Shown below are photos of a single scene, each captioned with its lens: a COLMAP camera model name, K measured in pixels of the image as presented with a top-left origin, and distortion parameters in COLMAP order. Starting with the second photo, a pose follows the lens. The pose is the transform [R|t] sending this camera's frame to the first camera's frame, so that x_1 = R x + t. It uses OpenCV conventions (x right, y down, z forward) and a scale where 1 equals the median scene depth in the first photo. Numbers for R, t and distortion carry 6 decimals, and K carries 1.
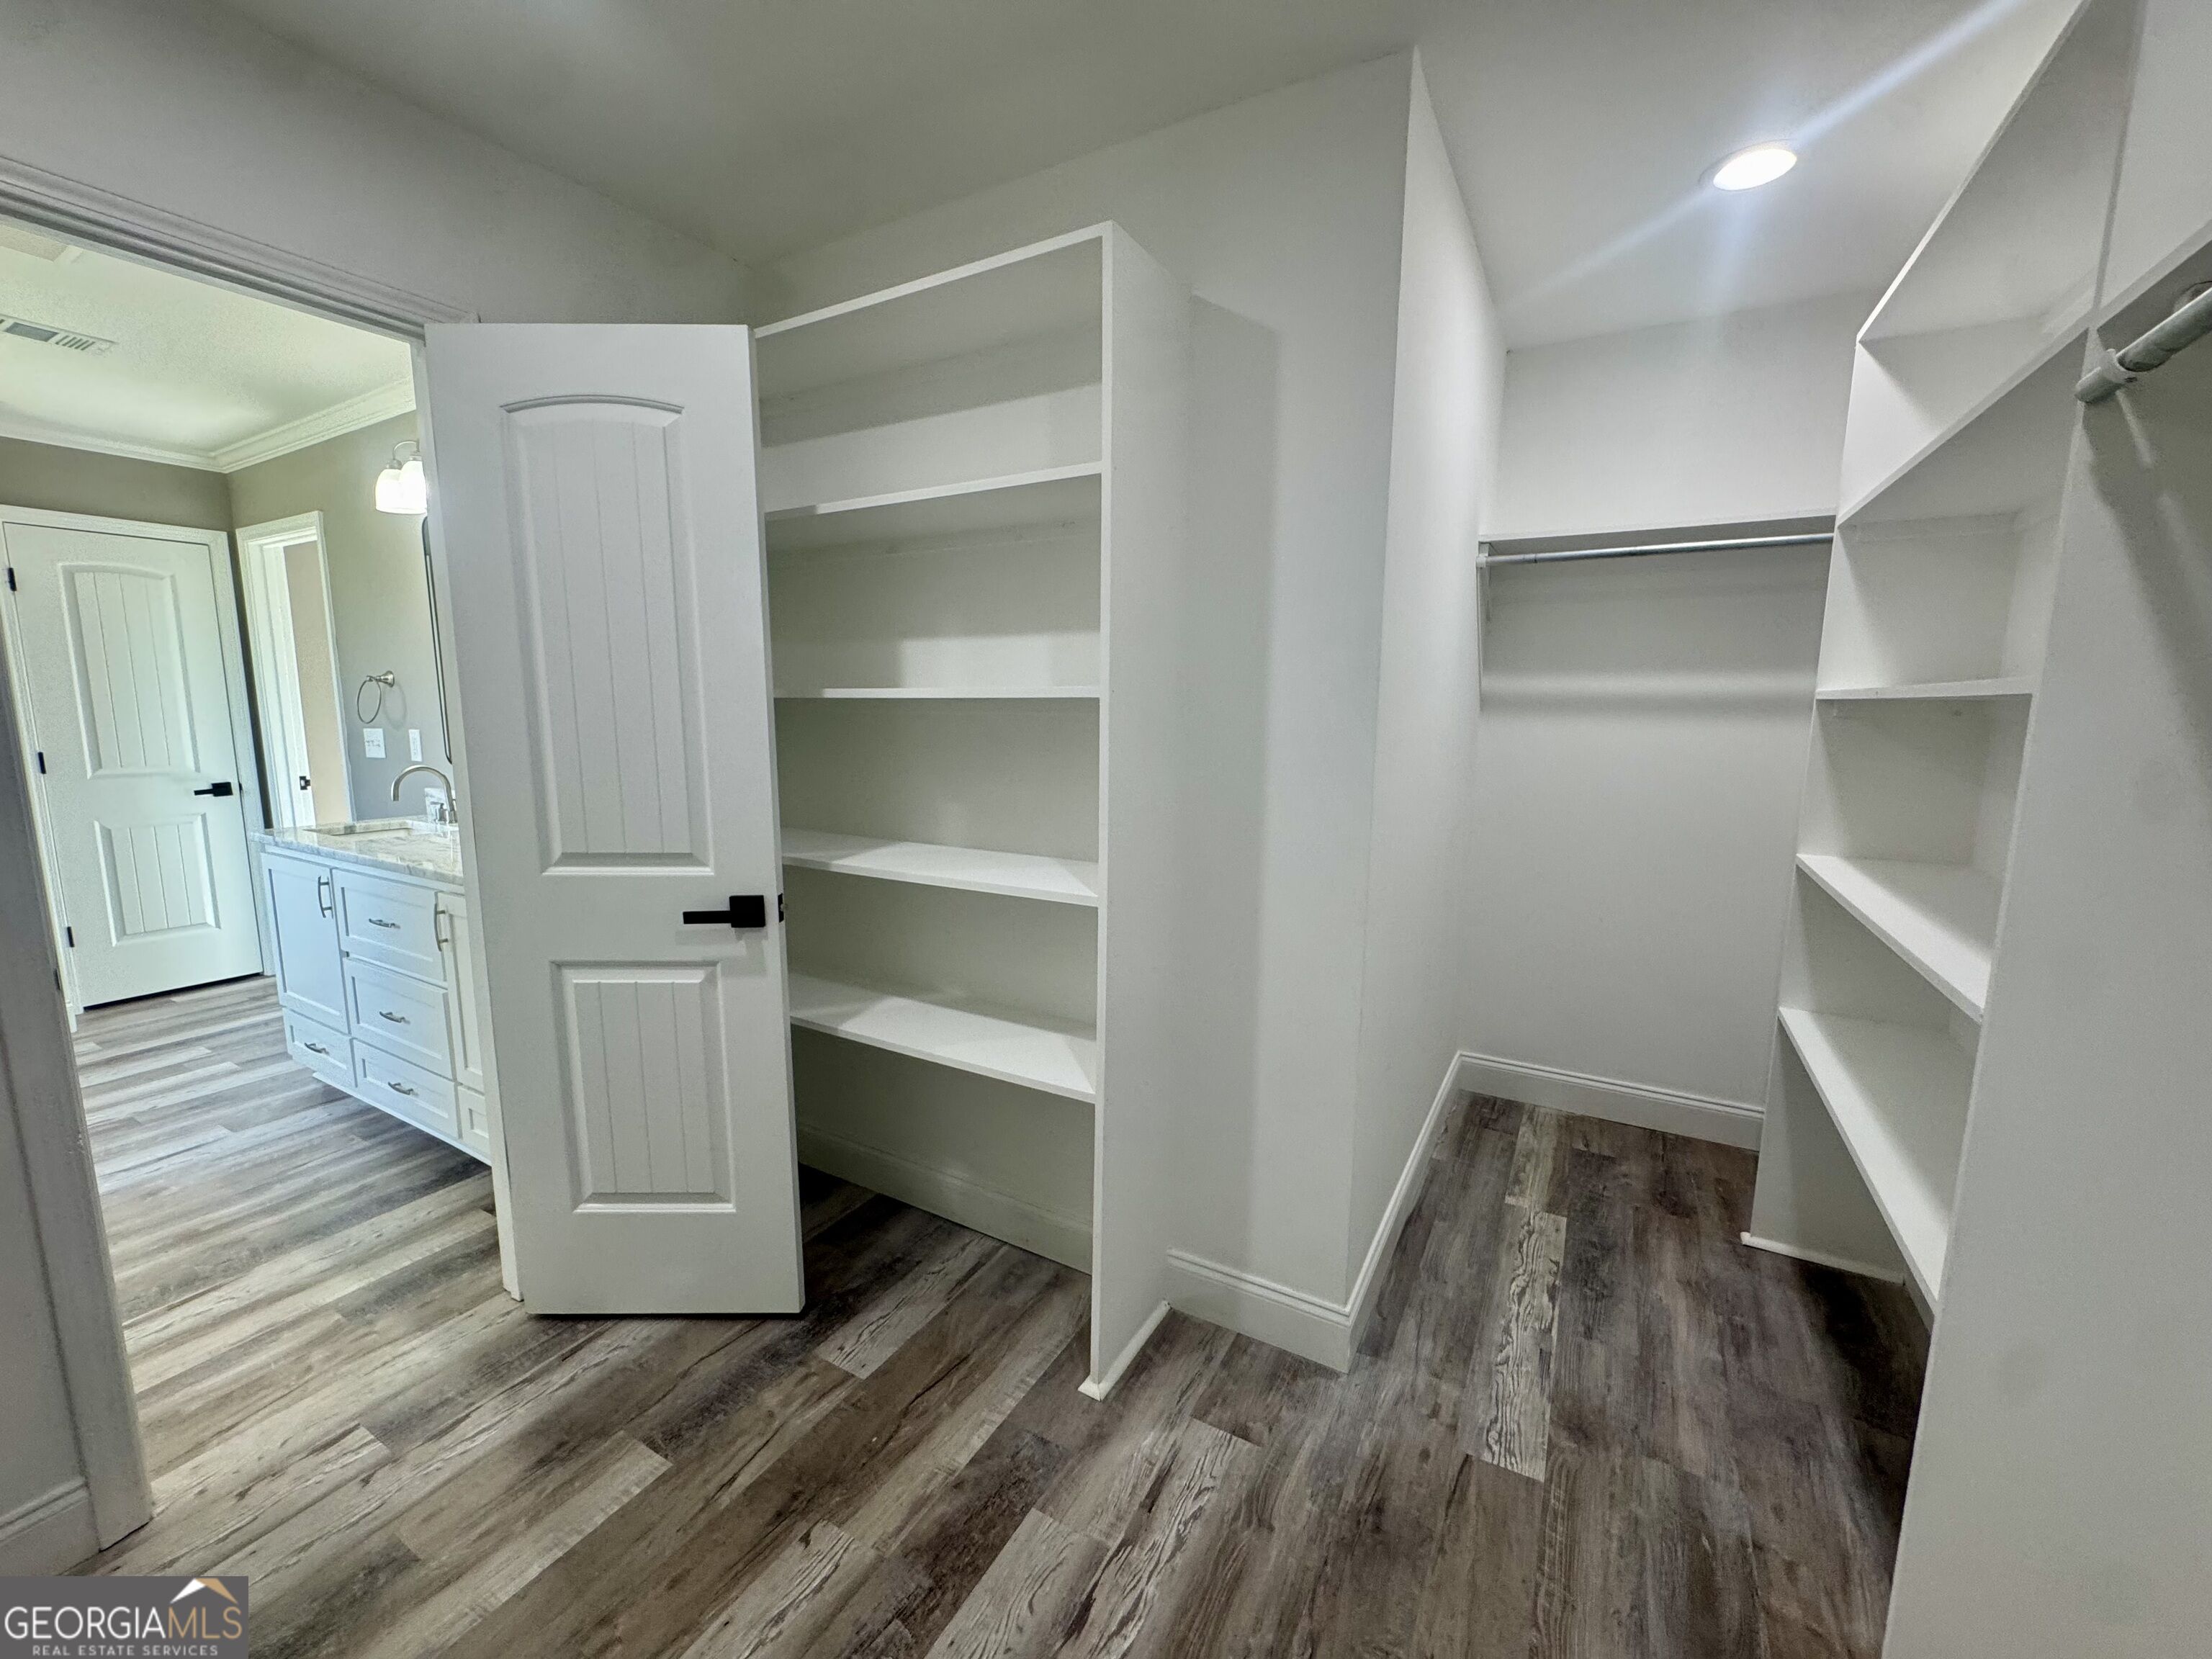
lens RADIAL K [[887.8, 0, 1105.3], [0, 887.8, 826.3], [0, 0, 1]] dist [-0.003607, 0.000185]
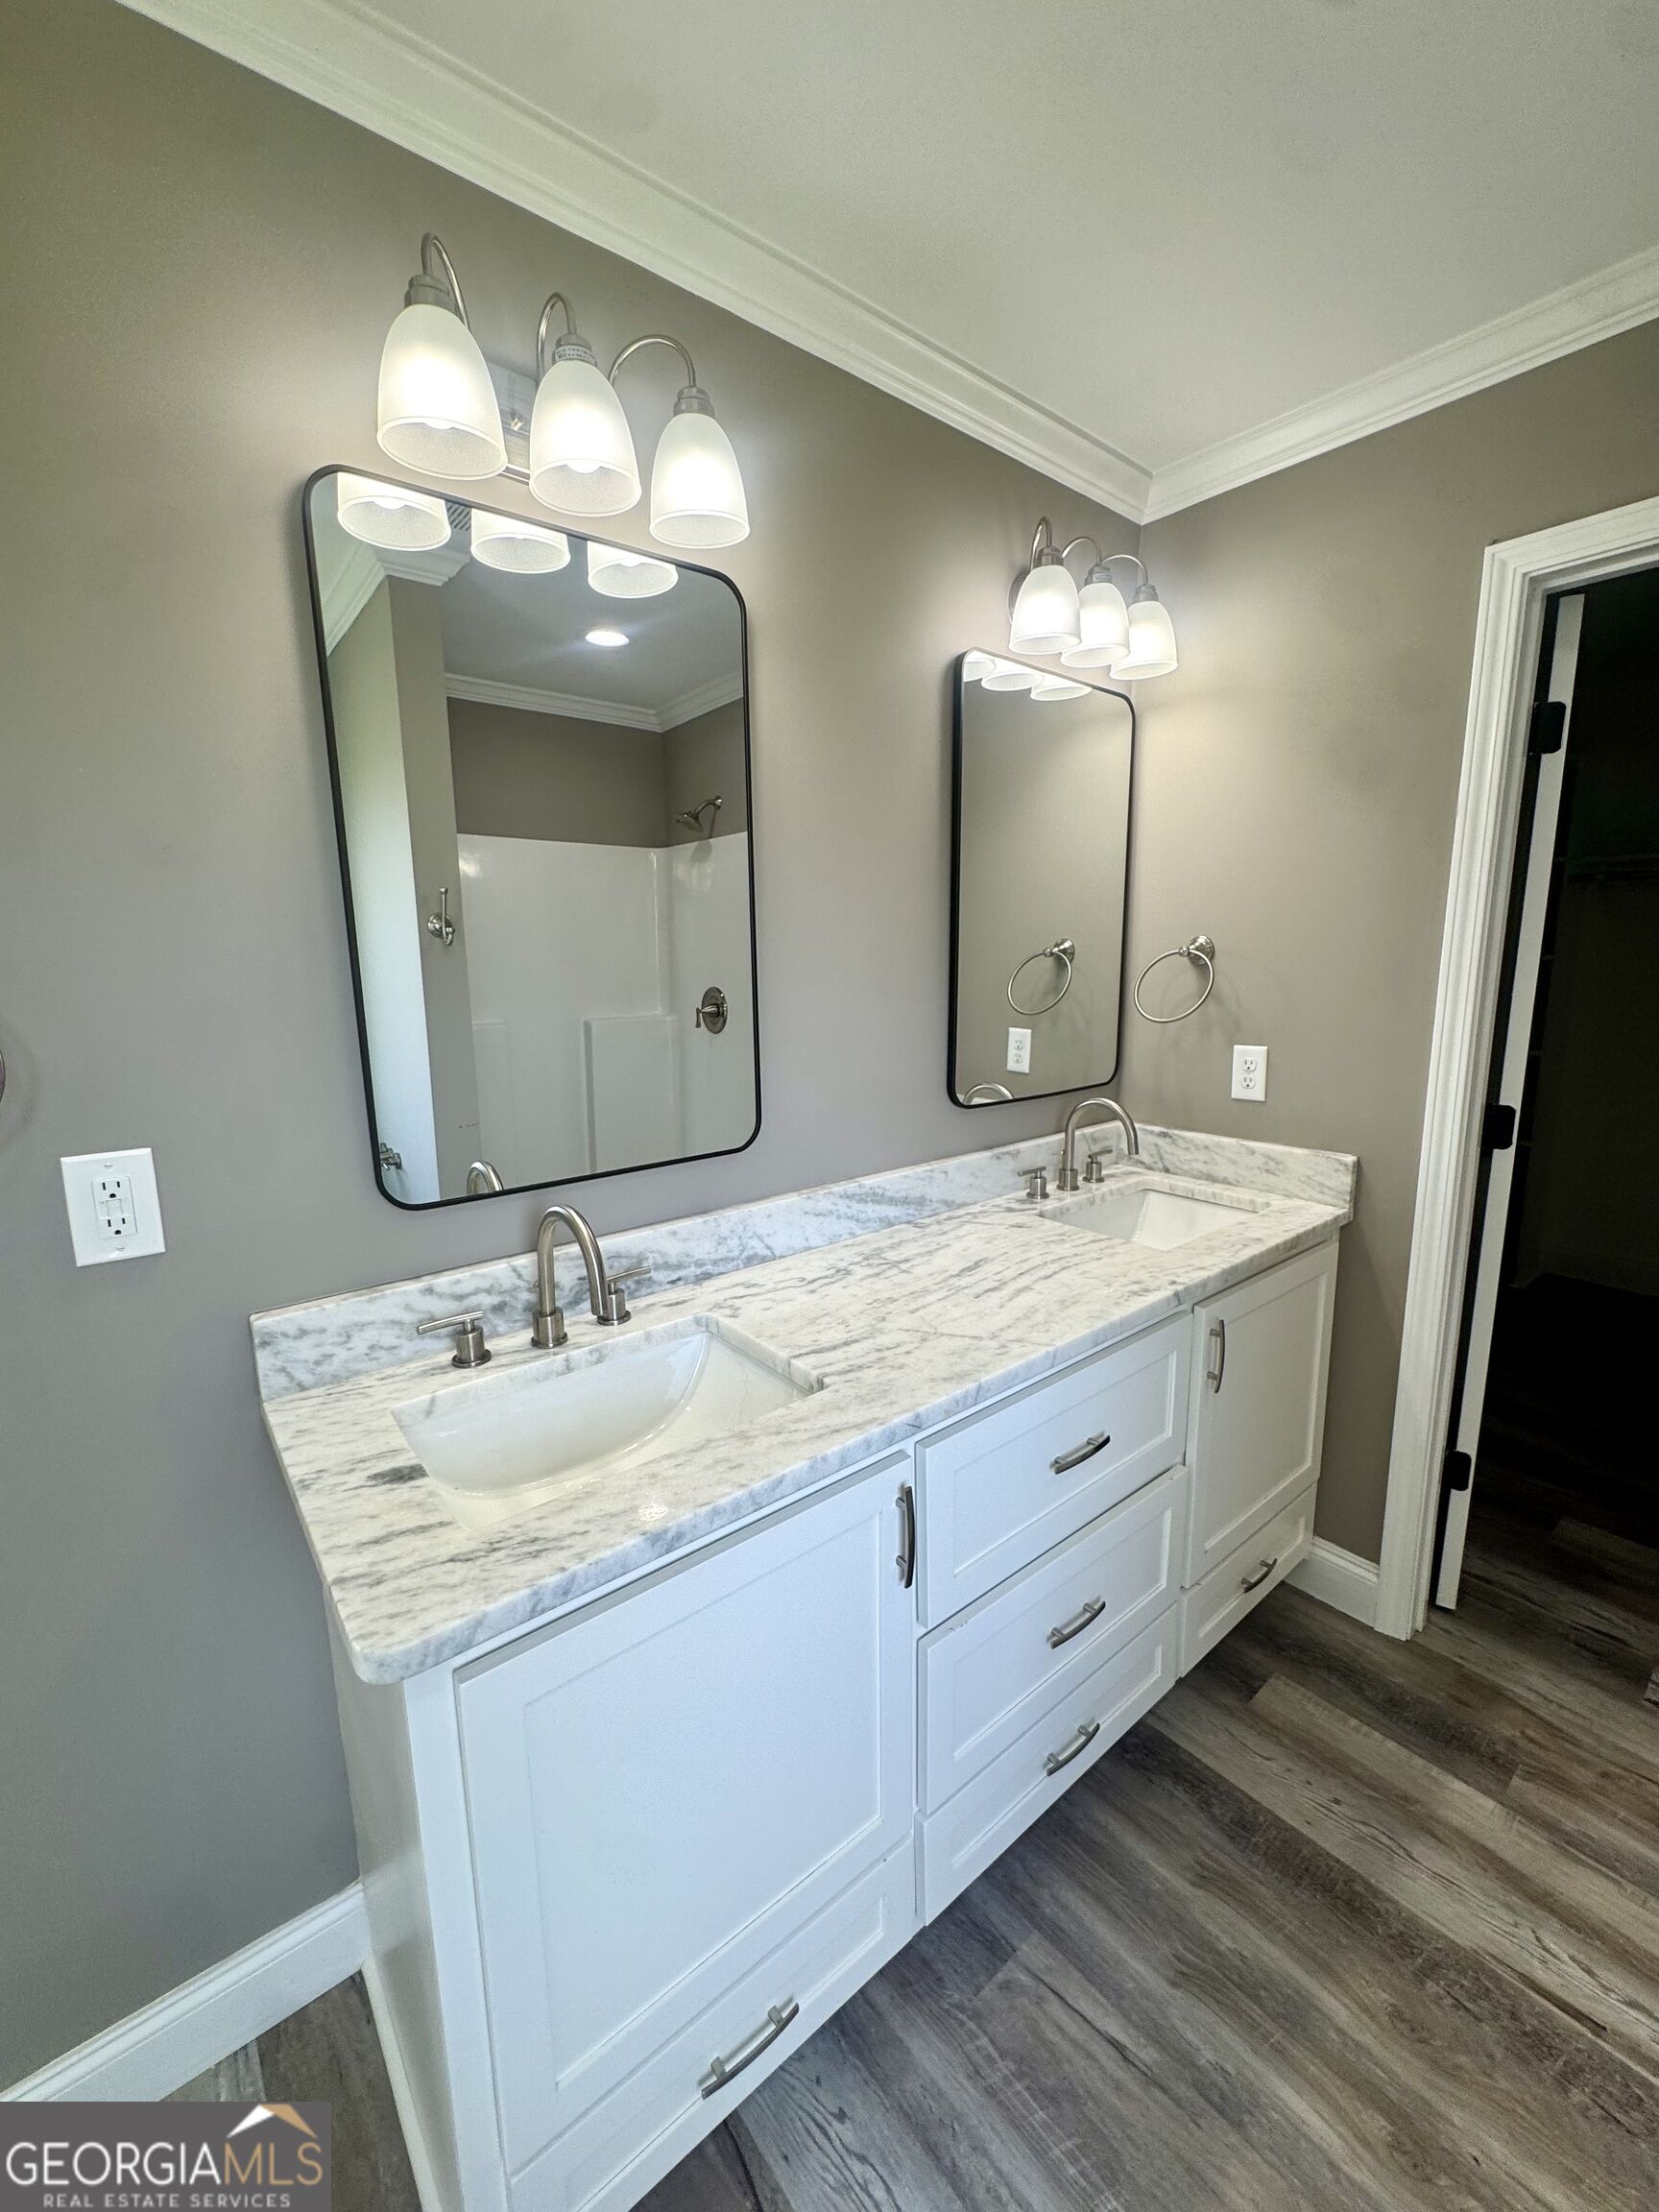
lens RADIAL K [[887.8, 0, 828.3], [0, 887.8, 1106.9], [0, 0, 1]] dist [-0.003607, 0.000185]
pose [[0.356086, -0.169263, 0.918996, -0.913949], [0.149148, 0.981145, 0.122919, -0.118778], [-0.922474, 0.093297, 0.374617, 0.649936]]
